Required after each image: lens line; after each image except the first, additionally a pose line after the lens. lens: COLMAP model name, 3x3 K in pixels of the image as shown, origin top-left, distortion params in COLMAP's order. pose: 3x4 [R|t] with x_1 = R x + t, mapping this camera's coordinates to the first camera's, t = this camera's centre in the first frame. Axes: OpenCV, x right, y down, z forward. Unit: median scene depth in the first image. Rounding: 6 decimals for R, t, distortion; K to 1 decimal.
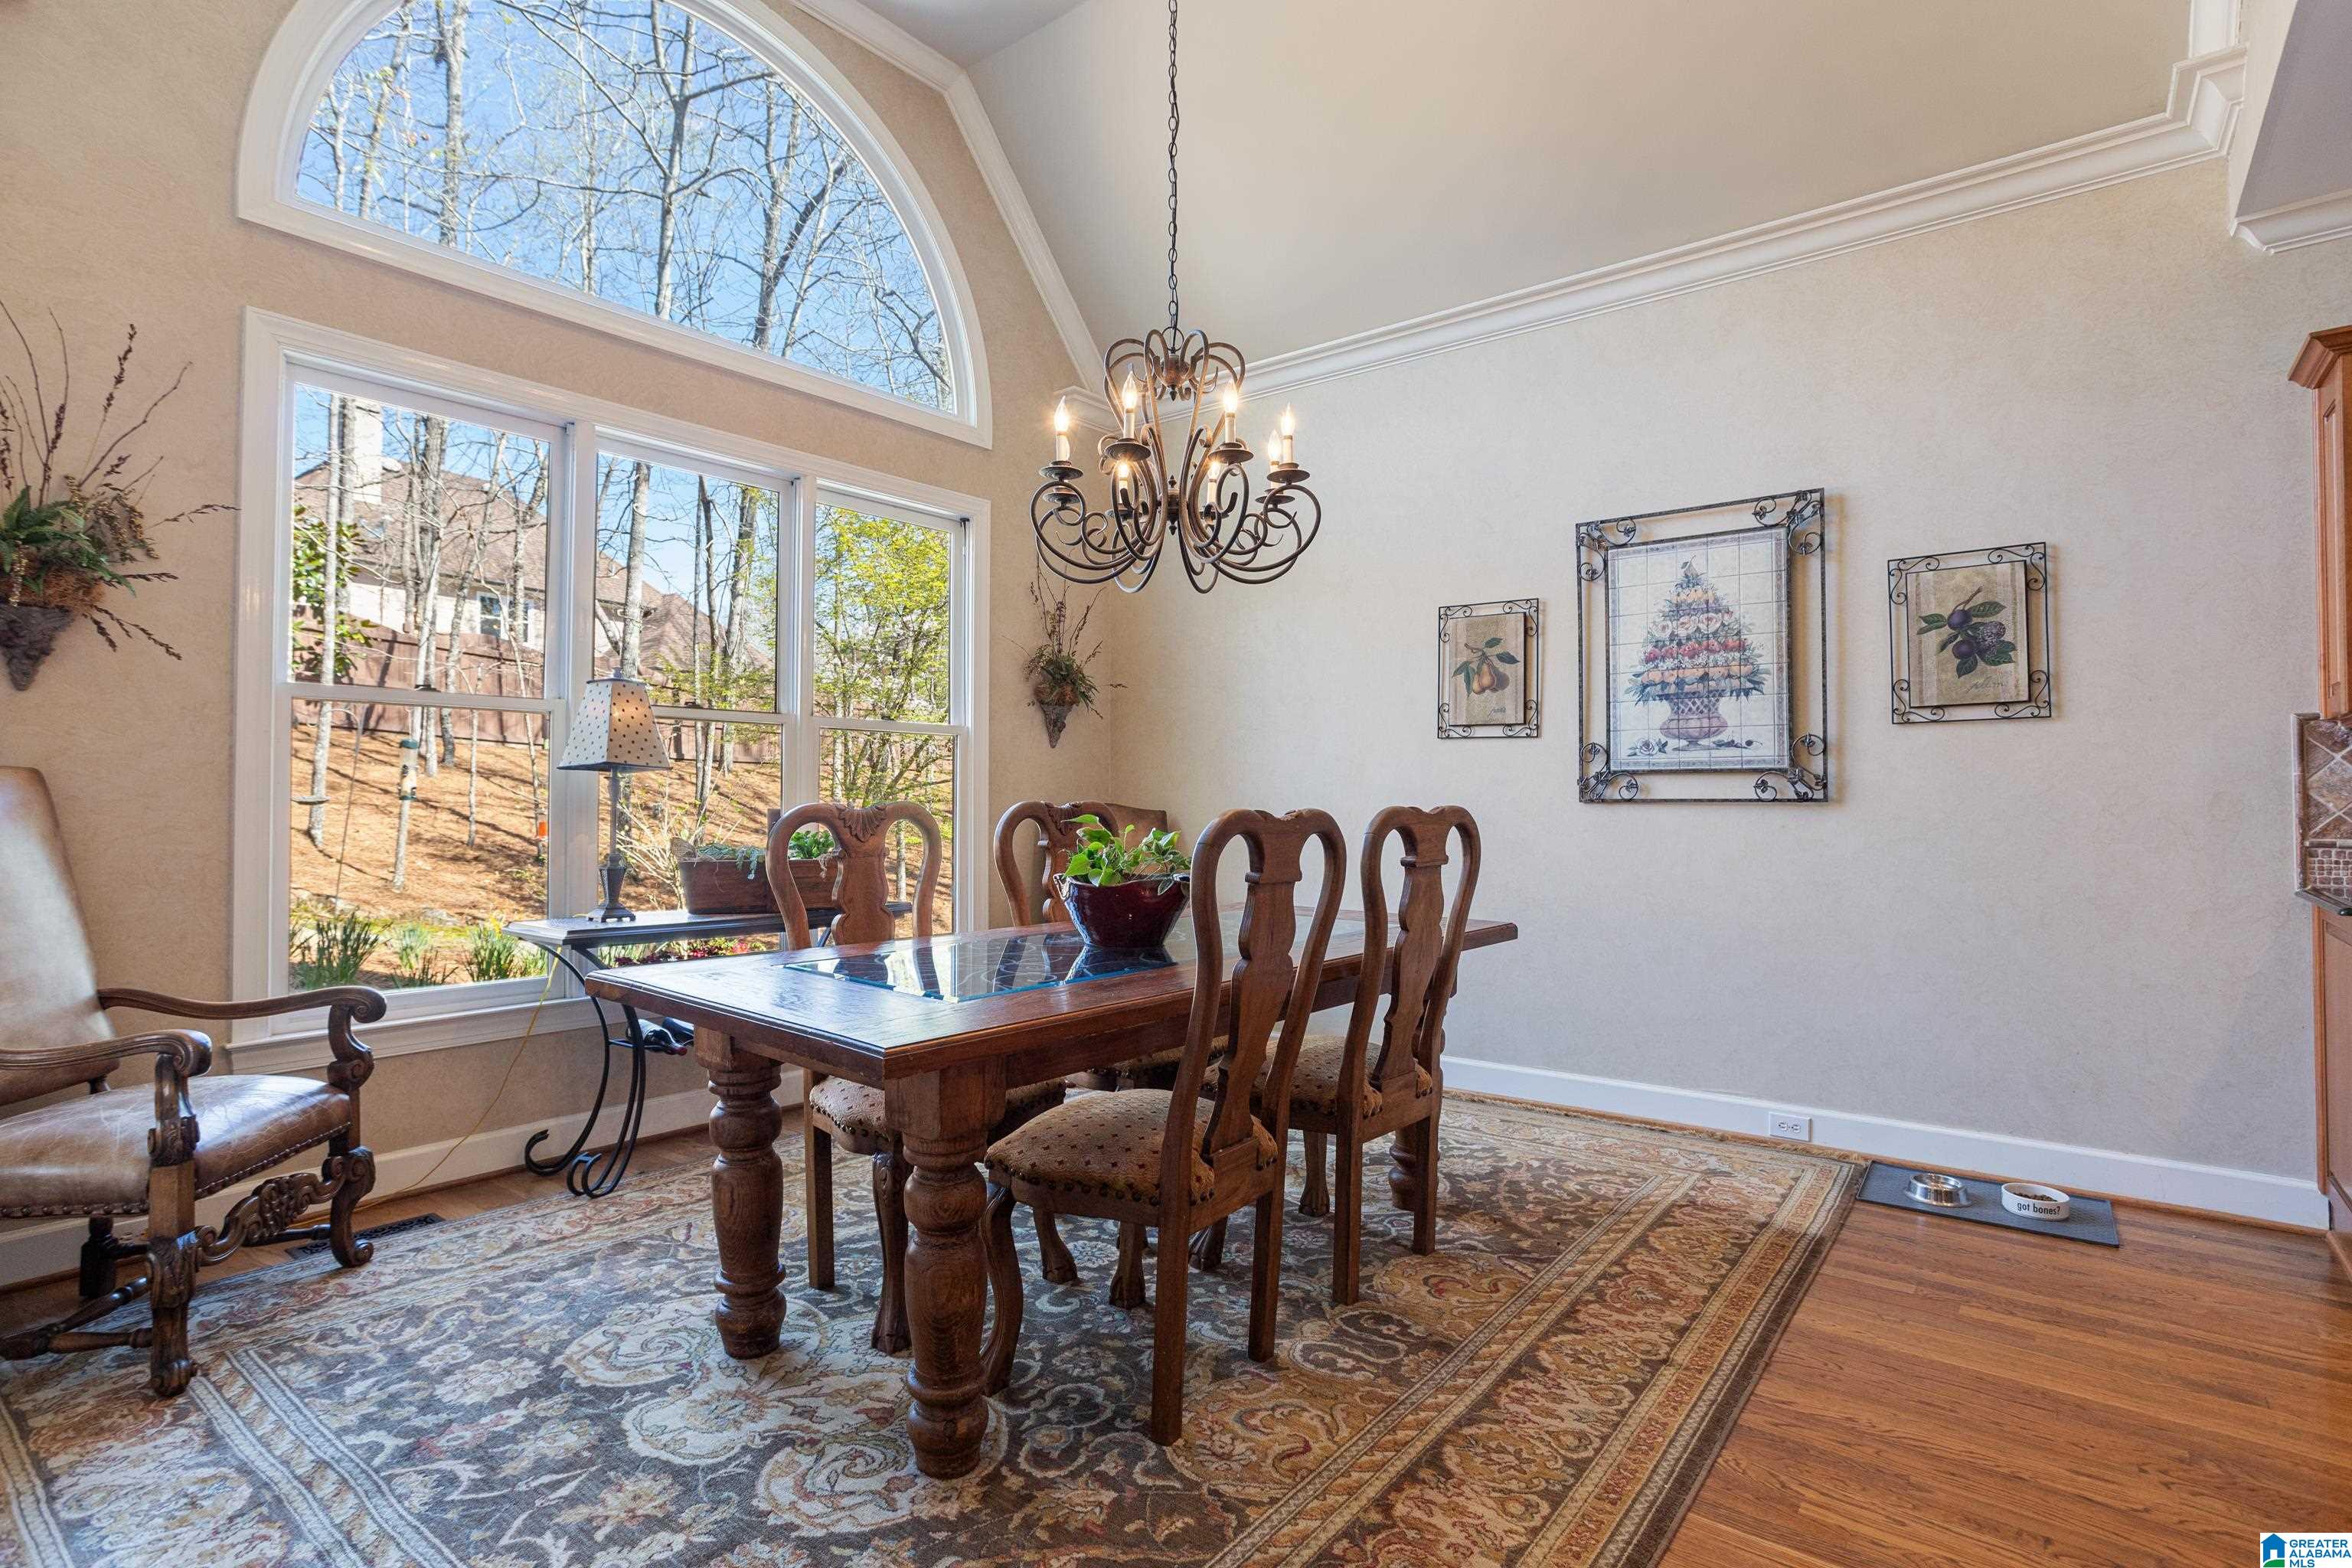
lens RADIAL K [[1168.0, 0, 1176.2], [0, 1168.0, 777.9], [0, 0, 1]] dist [-0.022724, 0.005673]
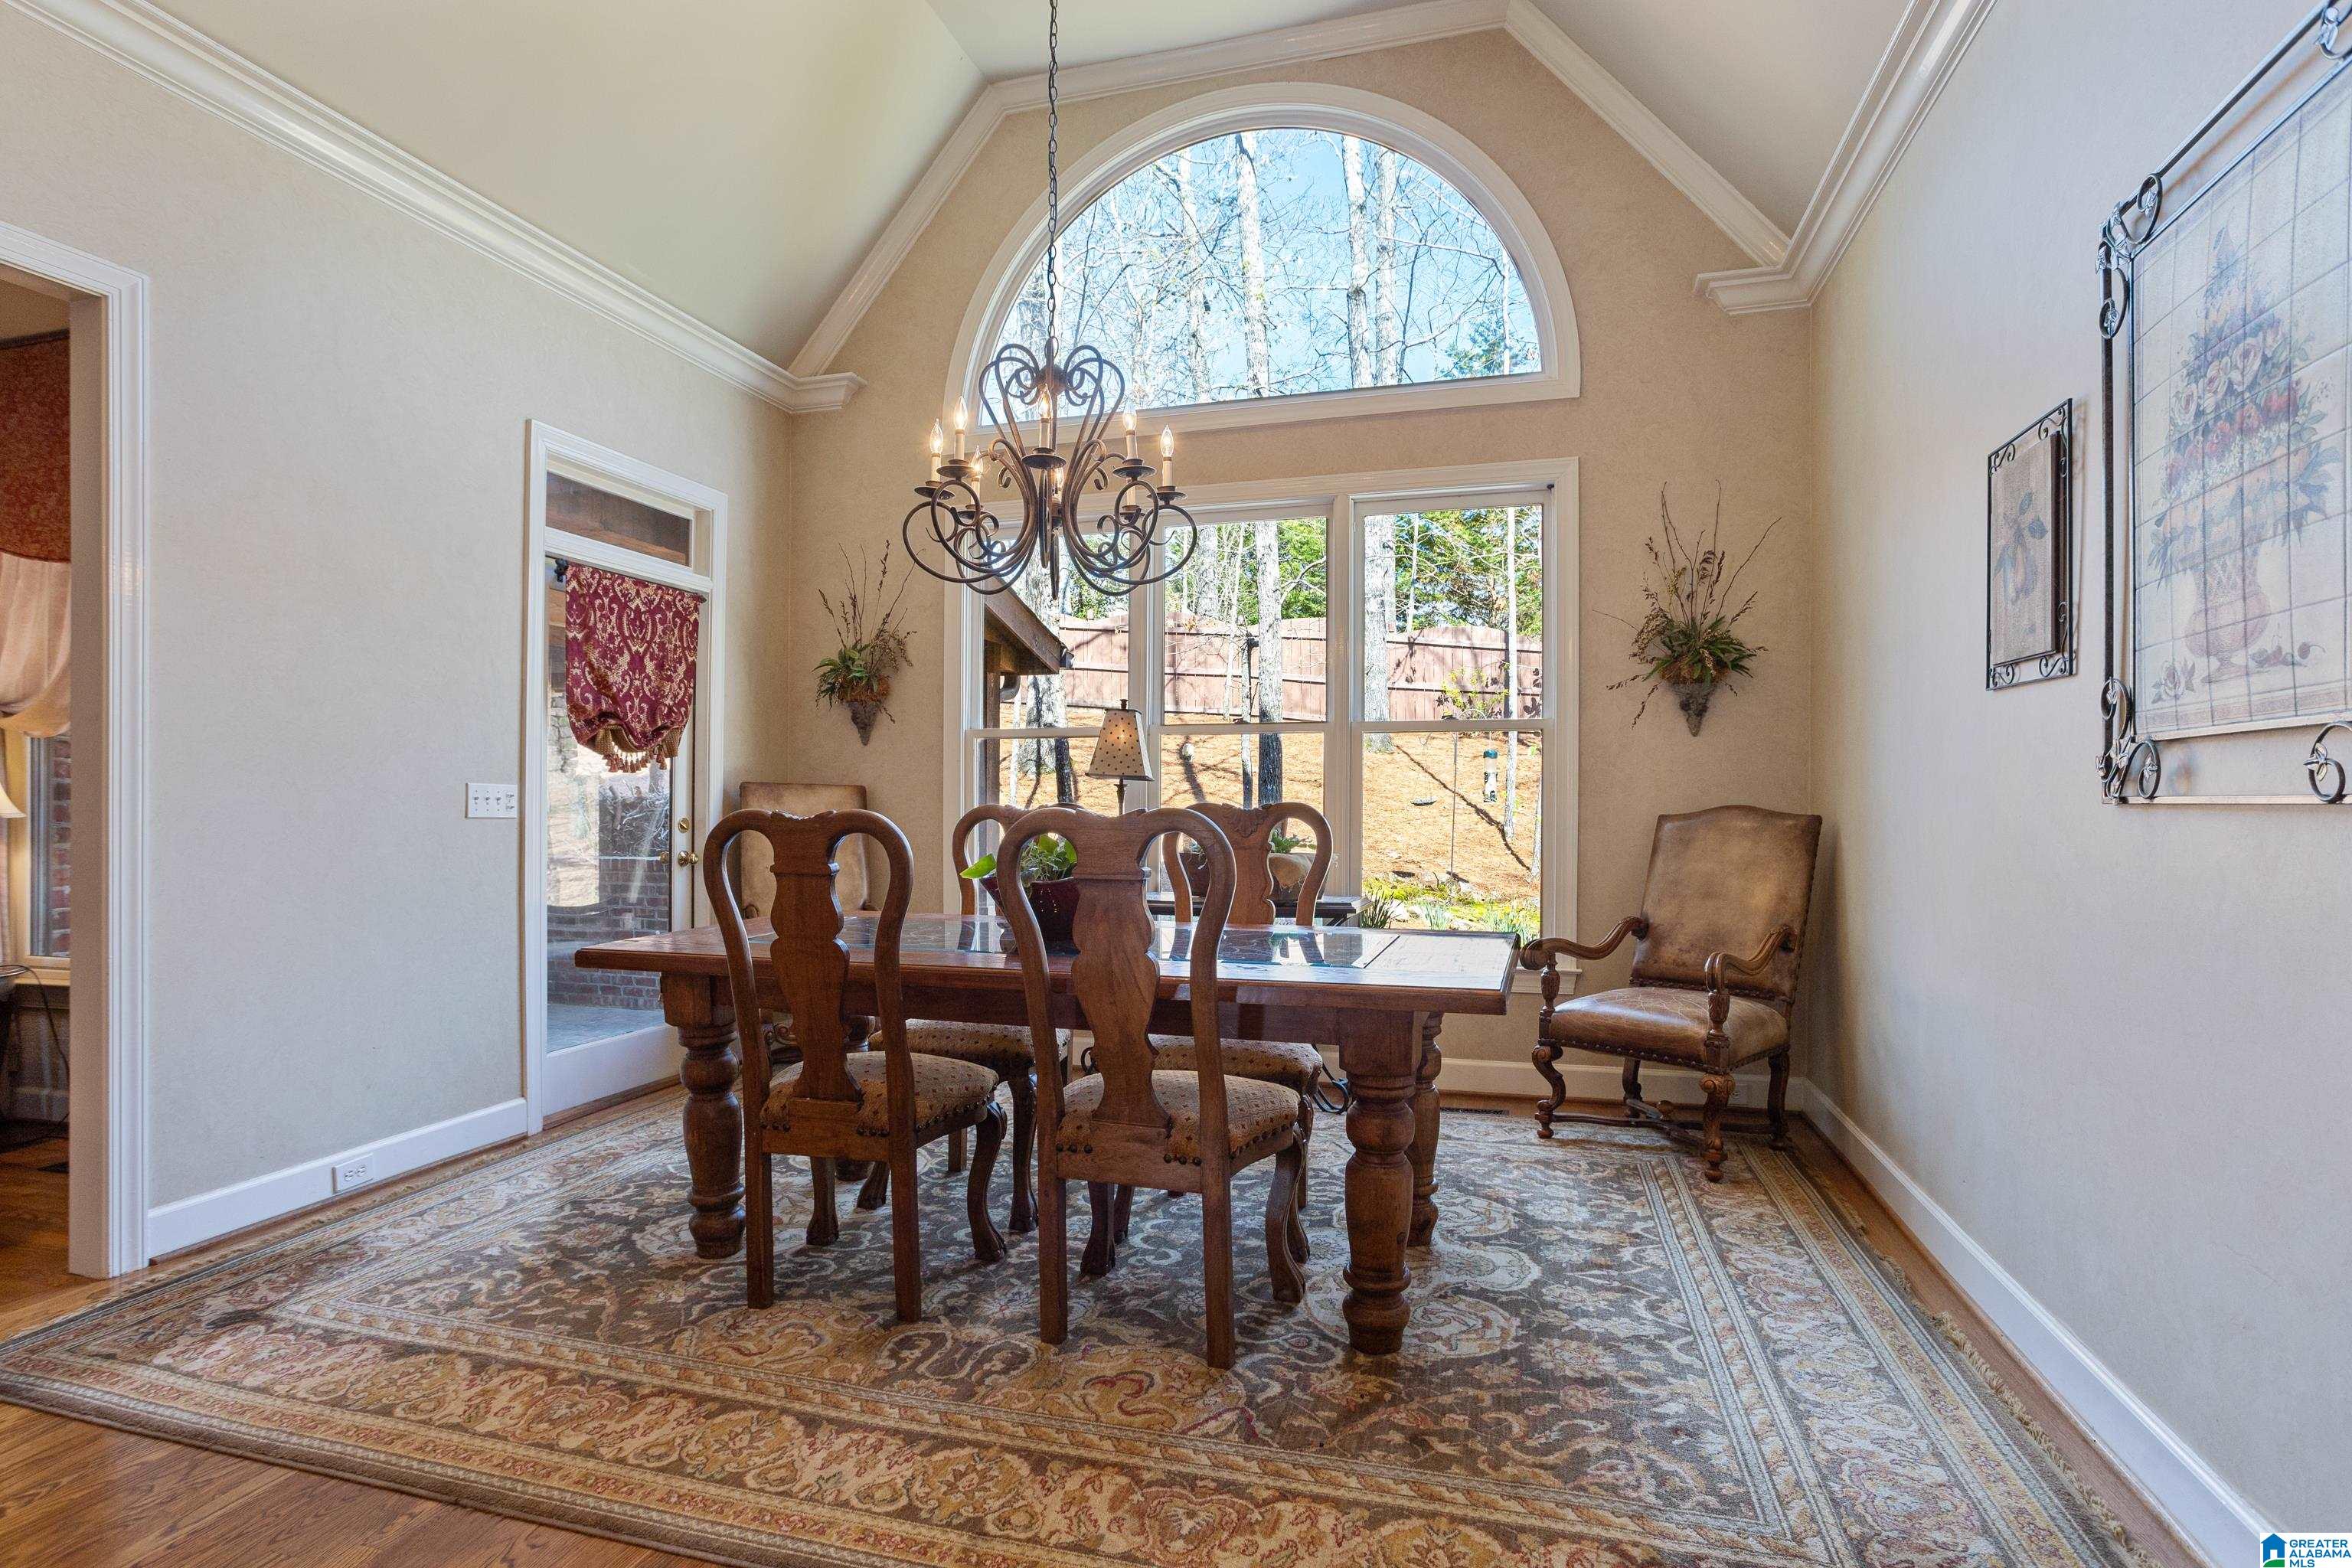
lens RADIAL K [[1168.0, 0, 1167.3], [0, 1168.0, 780.8], [0, 0, 1]] dist [-0.022724, 0.005673]
pose [[0.381581, 0.000161, -0.924335, 1.014376], [0.025004, 0.999632, 0.010497, -0.022193], [0.923997, -0.027118, 0.381436, 0.686744]]
